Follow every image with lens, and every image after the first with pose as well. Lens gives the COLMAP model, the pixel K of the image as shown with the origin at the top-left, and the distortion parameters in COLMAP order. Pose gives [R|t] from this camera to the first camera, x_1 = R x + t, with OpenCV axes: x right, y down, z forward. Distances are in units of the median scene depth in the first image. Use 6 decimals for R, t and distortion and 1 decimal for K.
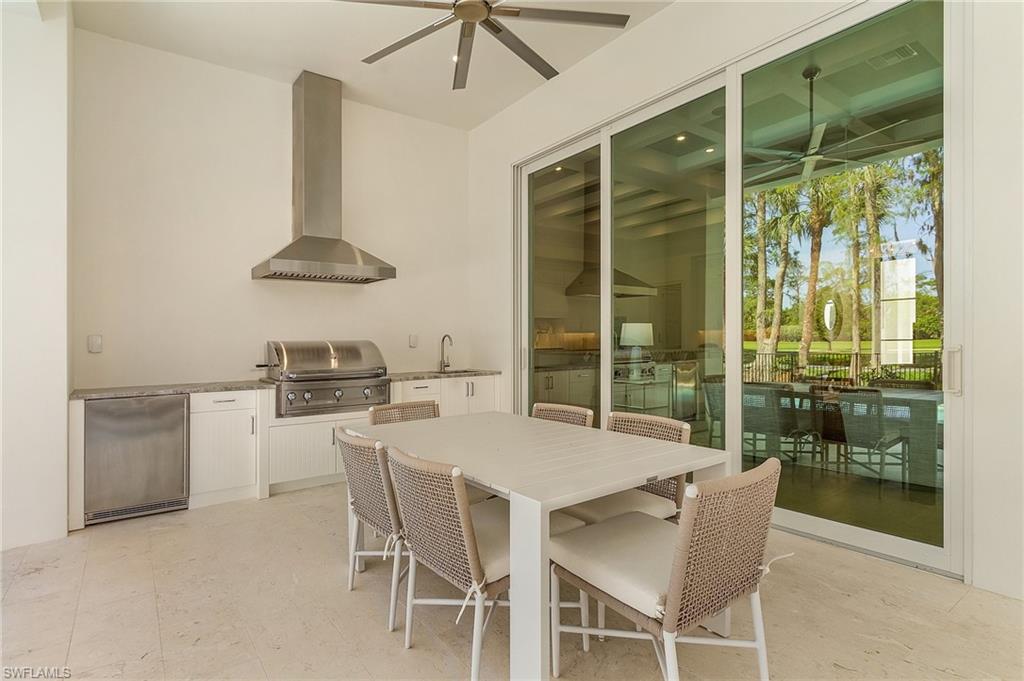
lens RADIAL K [[515.5, 0, 512.0], [0, 515.5, 340.5], [0, 0, 1]] dist [-0.000058, -0.000015]
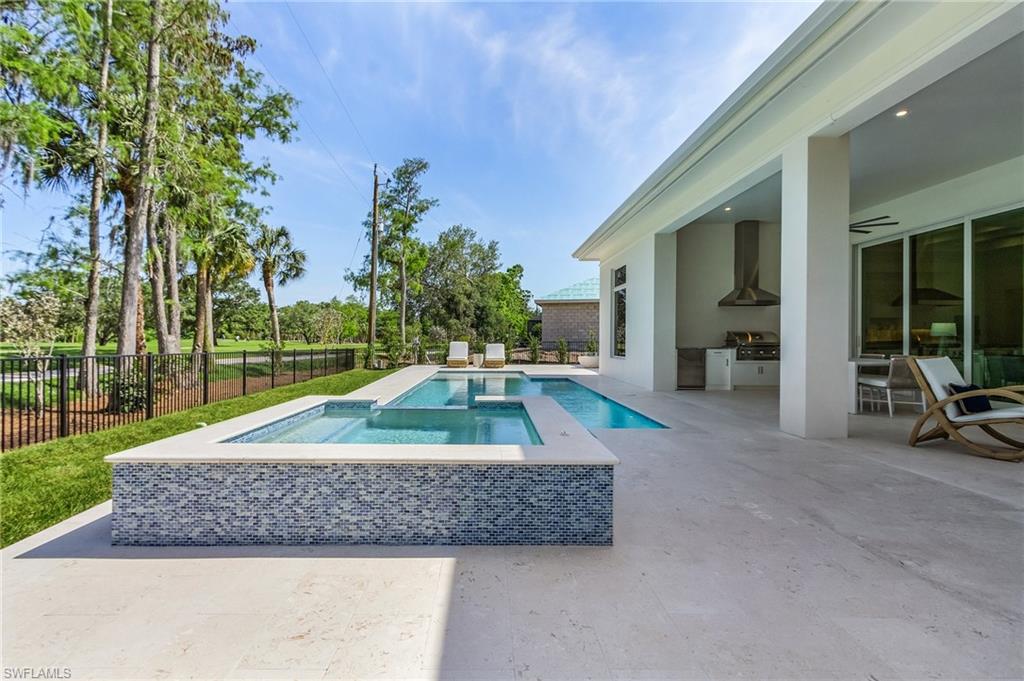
lens RADIAL K [[468.0, 0, 512.0], [0, 468.0, 340.5], [0, 0, 1]] dist [0.001171, 0.000035]
pose [[0.813559, 0.021752, -0.581076, -0.008222], [-0.014940, 0.999752, 0.016506, 0.028065], [0.581291, -0.004748, 0.813682, -1.548109]]
